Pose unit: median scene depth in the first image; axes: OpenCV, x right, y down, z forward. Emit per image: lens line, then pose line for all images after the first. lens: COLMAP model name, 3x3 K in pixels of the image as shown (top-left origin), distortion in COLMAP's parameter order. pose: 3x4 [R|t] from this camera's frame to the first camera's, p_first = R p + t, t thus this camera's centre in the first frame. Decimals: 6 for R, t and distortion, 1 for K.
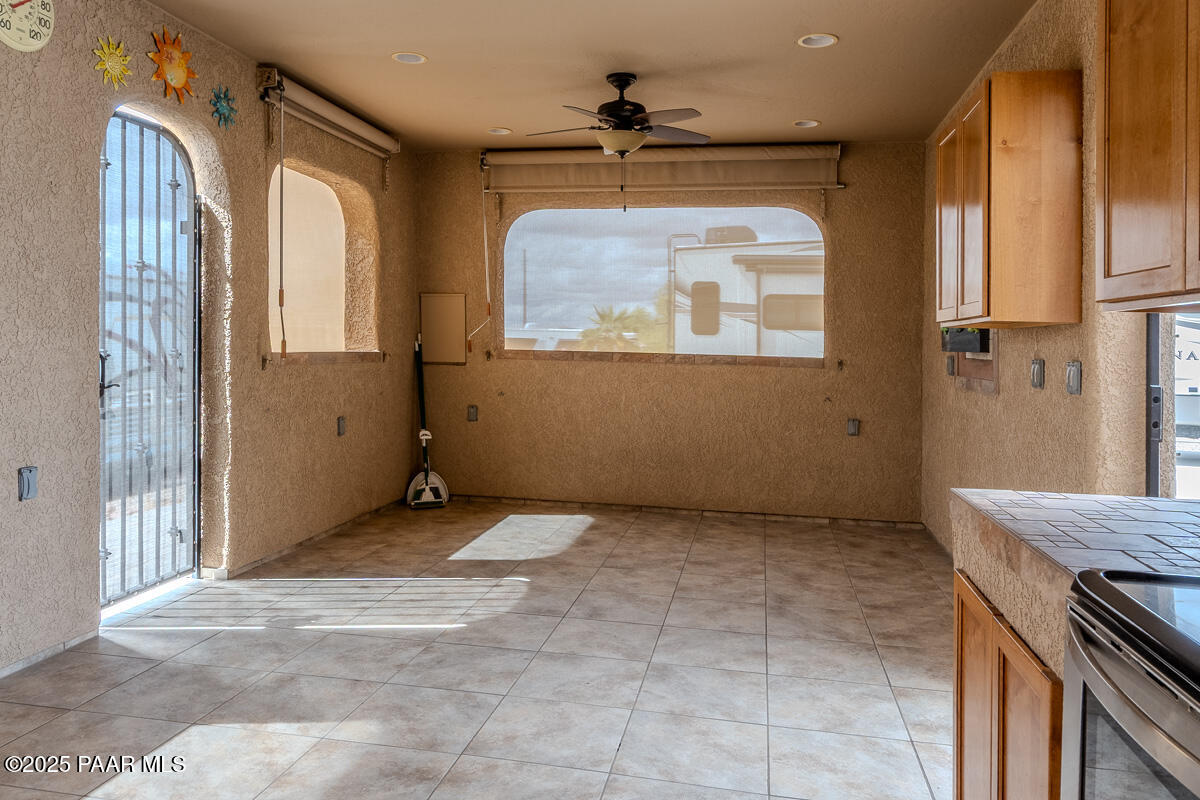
lens RADIAL K [[865.3, 0, 576.7], [0, 865.3, 371.1], [0, 0, 1]] dist [0.008543, -0.003527]
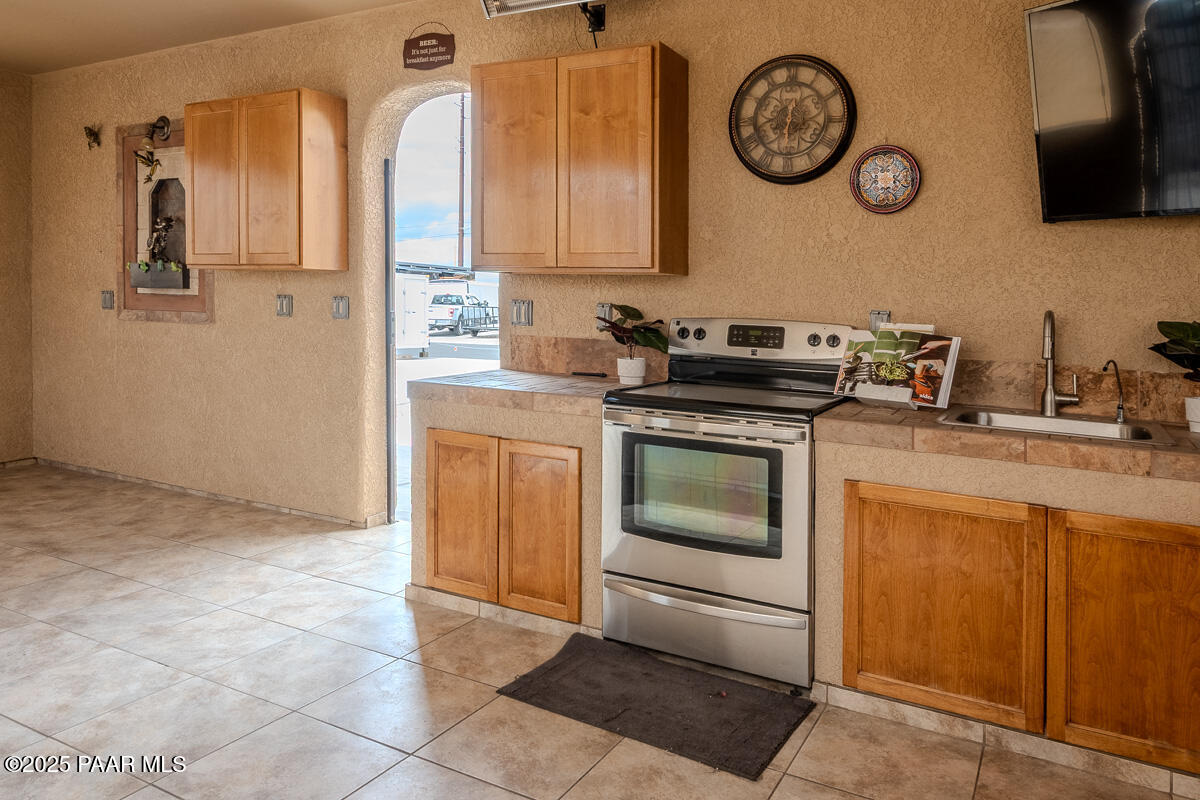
lens RADIAL K [[865.3, 0, 609.5], [0, 865.3, 337.9], [0, 0, 1]] dist [0.008543, -0.003527]
pose [[0.293551, -0.067642, 0.953547, -0.668153], [0.020374, 0.997710, 0.064502, -0.026071], [-0.955726, 0.000493, 0.294256, 0.125941]]
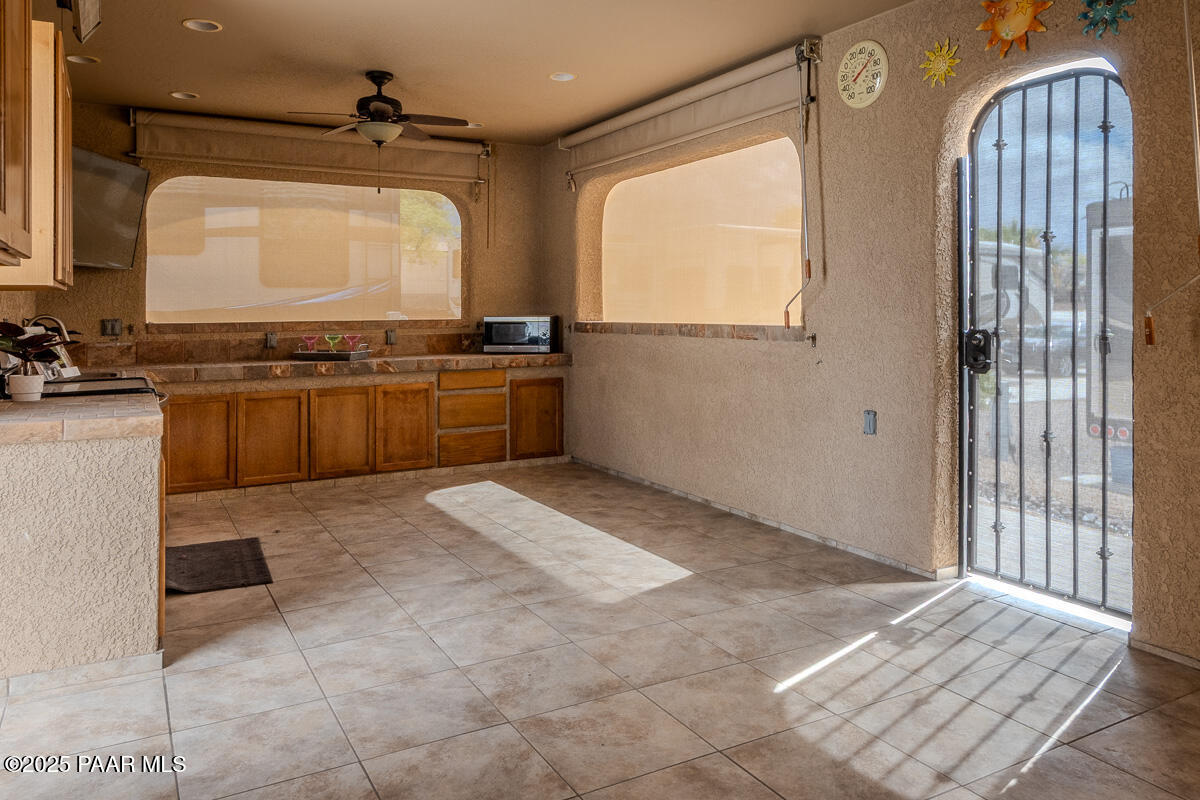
lens RADIAL K [[865.3, 0, 612.9], [0, 865.3, 308.6], [0, 0, 1]] dist [0.008543, -0.003527]
pose [[-0.743549, -0.015215, -0.668509, 0.581458], [-0.032833, 0.999366, 0.013773, -0.053422], [0.667875, 0.032190, -0.743577, 1.748292]]
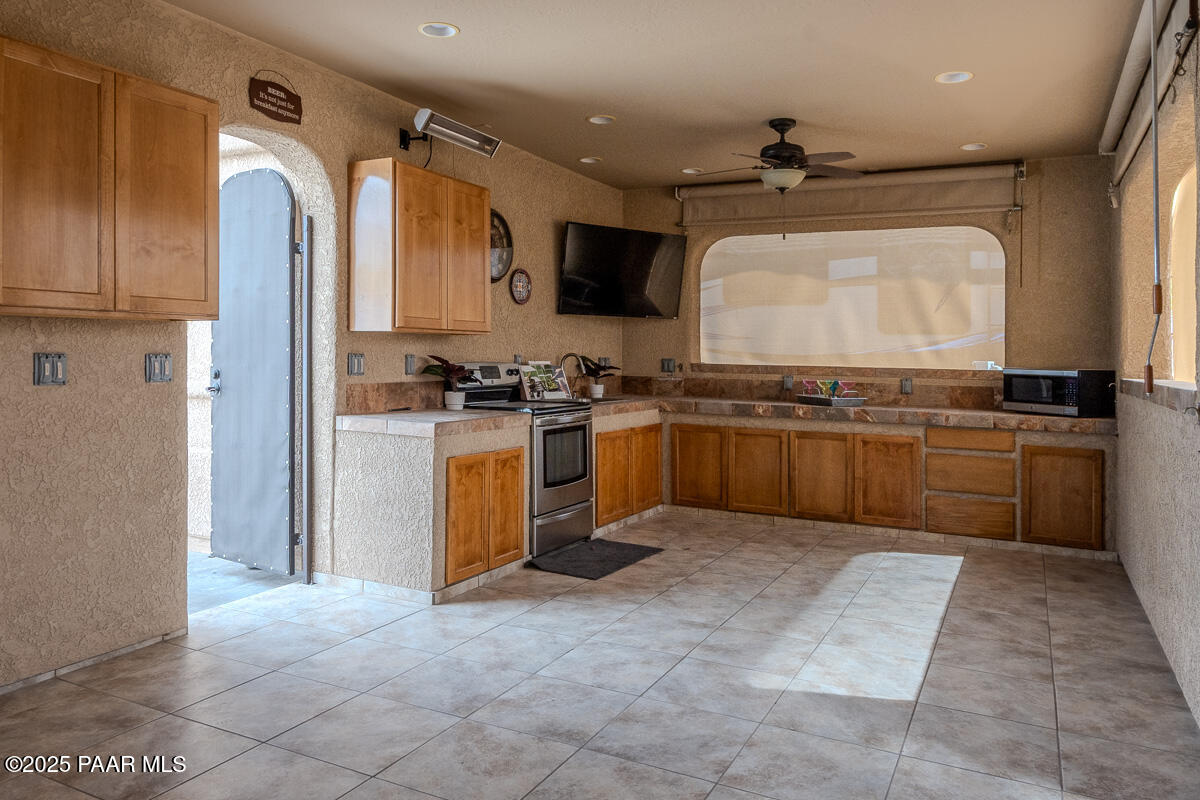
lens RADIAL K [[865.3, 0, 605.2], [0, 865.3, 360.7], [0, 0, 1]] dist [0.008543, -0.003527]
pose [[-0.968330, -0.041787, 0.246152, -0.270183], [-0.030189, 0.998257, 0.050707, -0.076536], [-0.247842, 0.041670, -0.967904, 1.922630]]
